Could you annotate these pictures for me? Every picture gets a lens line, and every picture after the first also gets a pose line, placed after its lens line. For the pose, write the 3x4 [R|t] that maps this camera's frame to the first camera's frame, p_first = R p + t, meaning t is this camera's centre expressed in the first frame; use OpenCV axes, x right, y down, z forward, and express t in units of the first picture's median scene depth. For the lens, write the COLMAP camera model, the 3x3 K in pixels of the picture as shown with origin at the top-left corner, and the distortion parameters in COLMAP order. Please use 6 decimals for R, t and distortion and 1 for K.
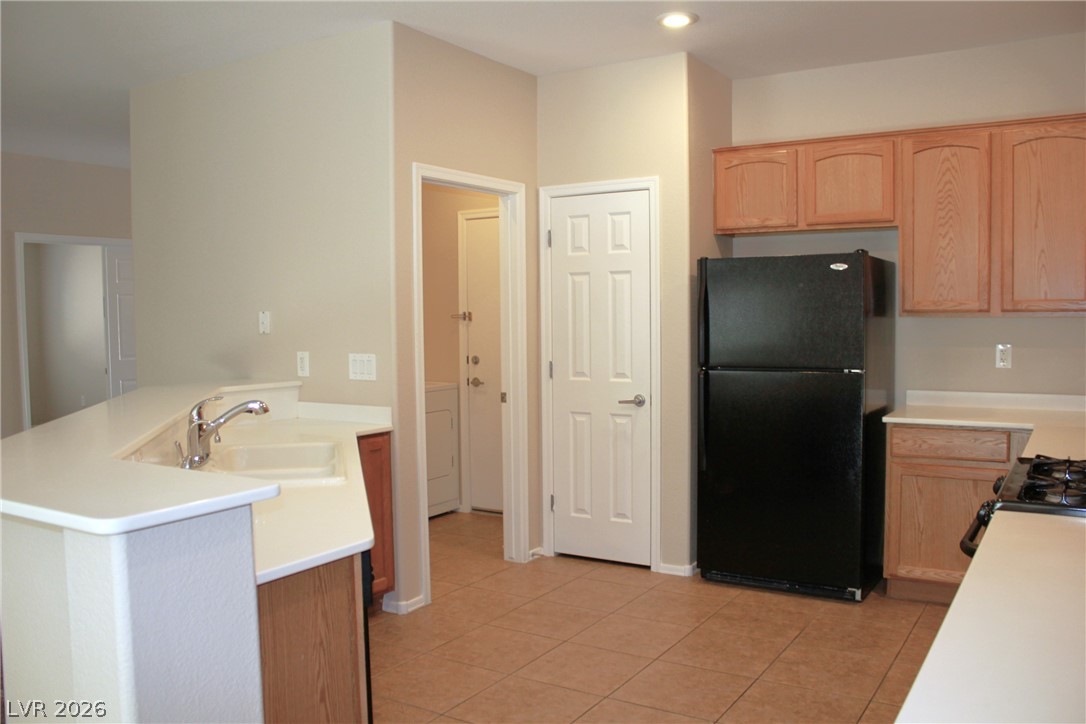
lens RADIAL K [[907.3, 0, 543.0], [0, 907.3, 362.0], [0, 0, 1]] dist [-0.163909, 0.134291]
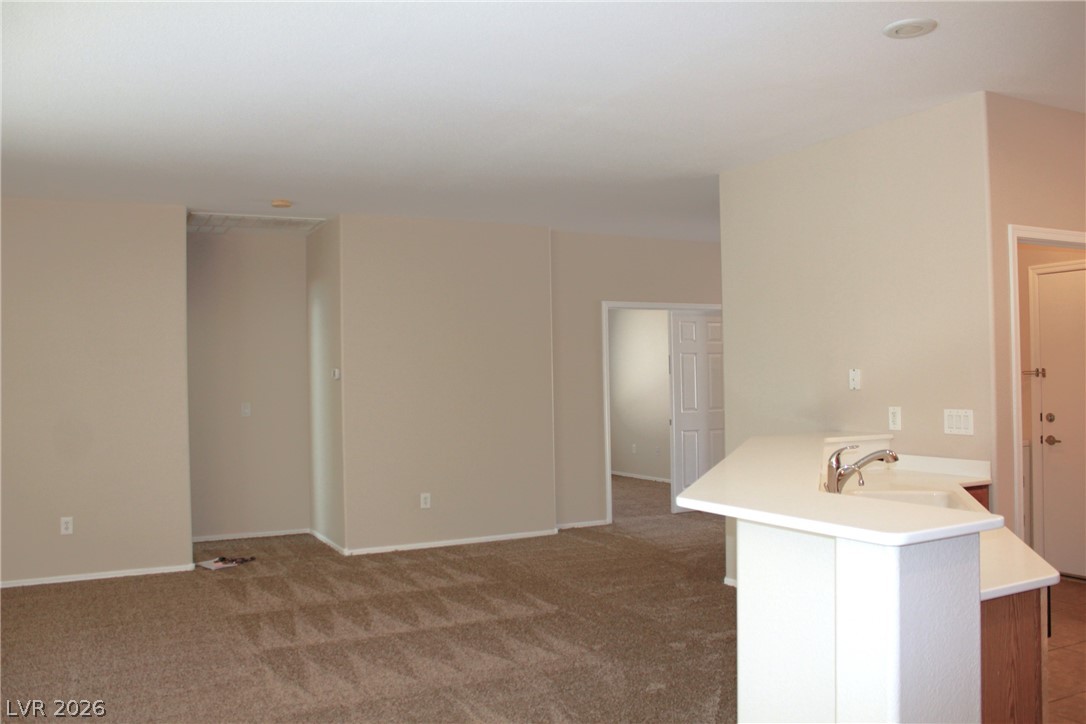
lens RADIAL K [[907.3, 0, 543.0], [0, 907.3, 362.0], [0, 0, 1]] dist [-0.163909, 0.134291]
pose [[0.856102, -0.011186, -0.516686, -0.085697], [-0.020918, 0.998196, -0.056270, 0.003649], [0.516384, 0.058981, 0.854324, -0.126259]]
